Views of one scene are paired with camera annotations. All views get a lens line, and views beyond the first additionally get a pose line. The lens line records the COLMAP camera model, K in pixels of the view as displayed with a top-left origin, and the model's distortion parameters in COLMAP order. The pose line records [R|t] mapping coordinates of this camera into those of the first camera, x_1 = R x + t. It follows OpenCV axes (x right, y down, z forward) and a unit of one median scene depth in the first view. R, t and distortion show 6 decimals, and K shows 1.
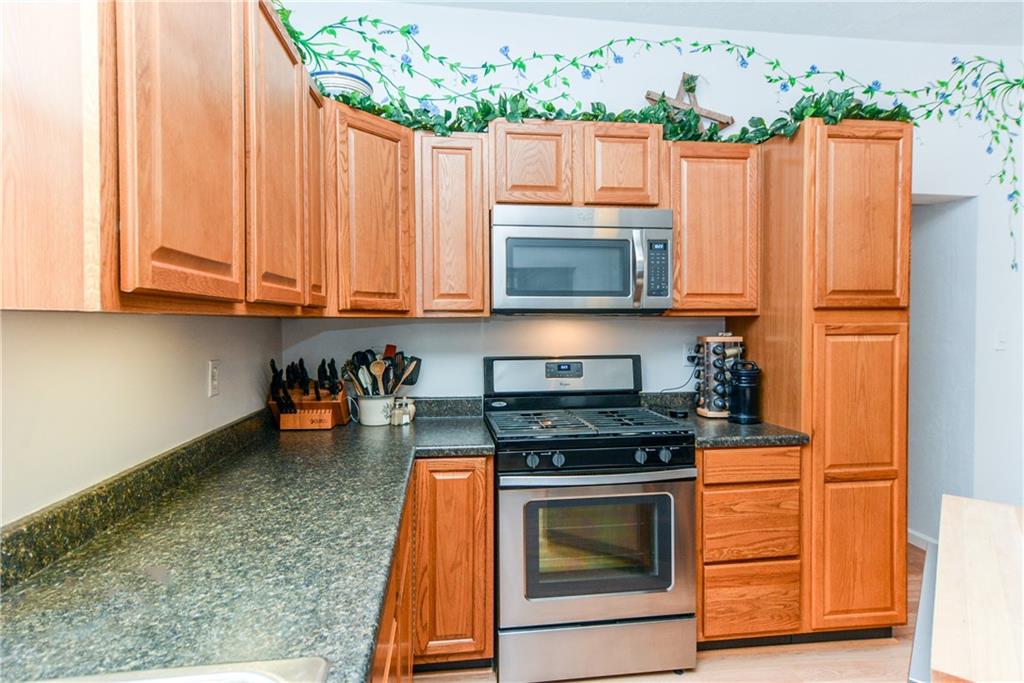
lens RADIAL K [[553.4, 0, 511.5], [0, 553.4, 333.2], [0, 0, 1]] dist [0.001157, 0.010968]
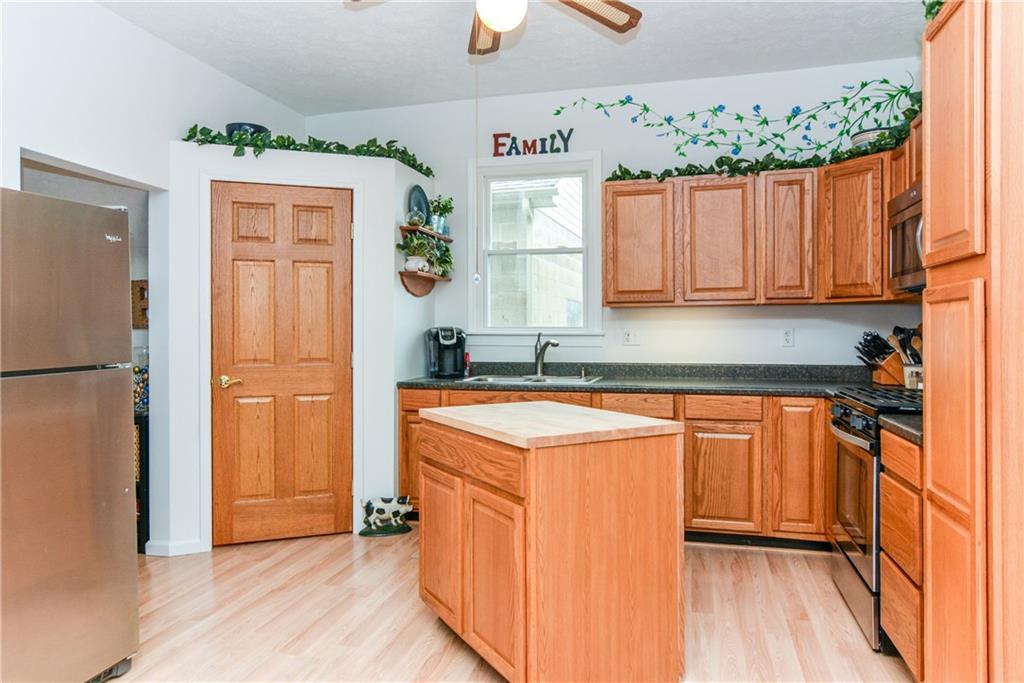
lens RADIAL K [[680.3, 0, 515.2], [0, 680.3, 325.8], [0, 0, 1]] dist [-0.000164, 0.001041]
pose [[-0.377369, -0.001556, -0.926062, 1.383409], [-0.014383, 0.999888, 0.004181, 0.031732], [0.925951, 0.014897, -0.377349, 0.702660]]
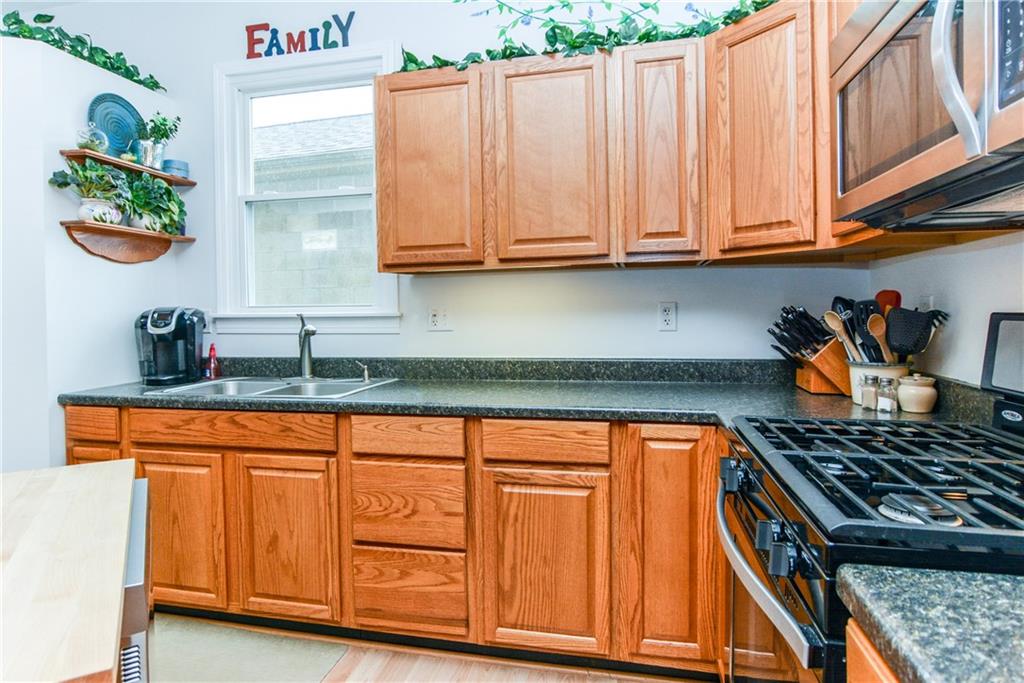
lens RADIAL K [[600.2, 0, 489.0], [0, 600.2, 314.1], [0, 0, 1]] dist [-0.033412, 0.000293]
pose [[-0.354545, 0.017514, -0.934875, 0.590581], [-0.002310, 0.999805, 0.019607, 0.035267], [0.935036, 0.009111, -0.354436, 0.763442]]
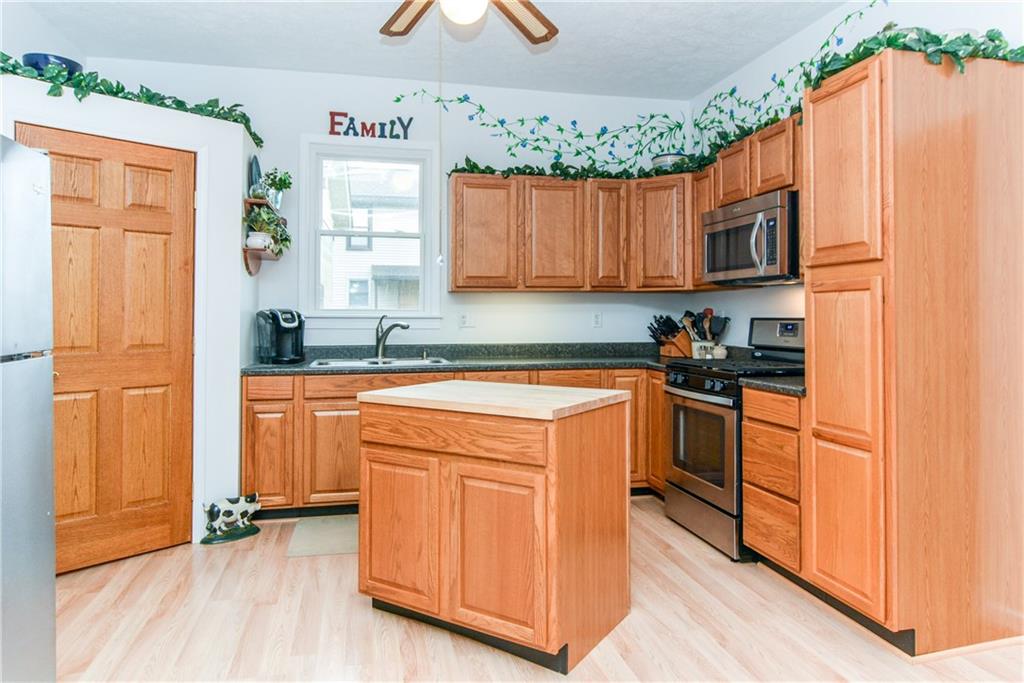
lens RADIAL K [[661.8, 0, 516.2], [0, 661.8, 301.4], [0, 0, 1]] dist [-0.000086, 0.002803]
pose [[0.093900, -0.017222, -0.995433, 1.474523], [-0.019869, 0.999619, -0.019168, 0.045662], [0.995383, 0.021578, 0.093522, 0.286861]]
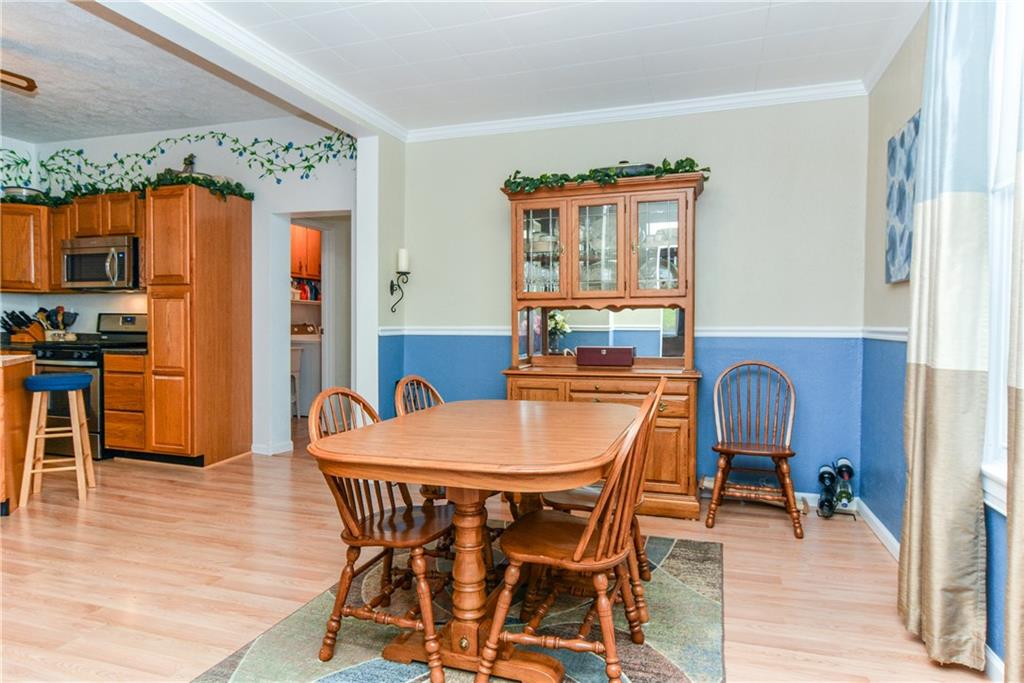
lens RADIAL K [[592.3, 0, 512.0], [0, 592.3, 341.5], [0, 0, 1]] dist [0.002402, 0.002430]
pose [[0.897780, 0.025826, -0.439686, 2.216821], [-0.021103, 0.999655, 0.015626, 0.079926], [0.439938, -0.004750, 0.898015, -0.263004]]
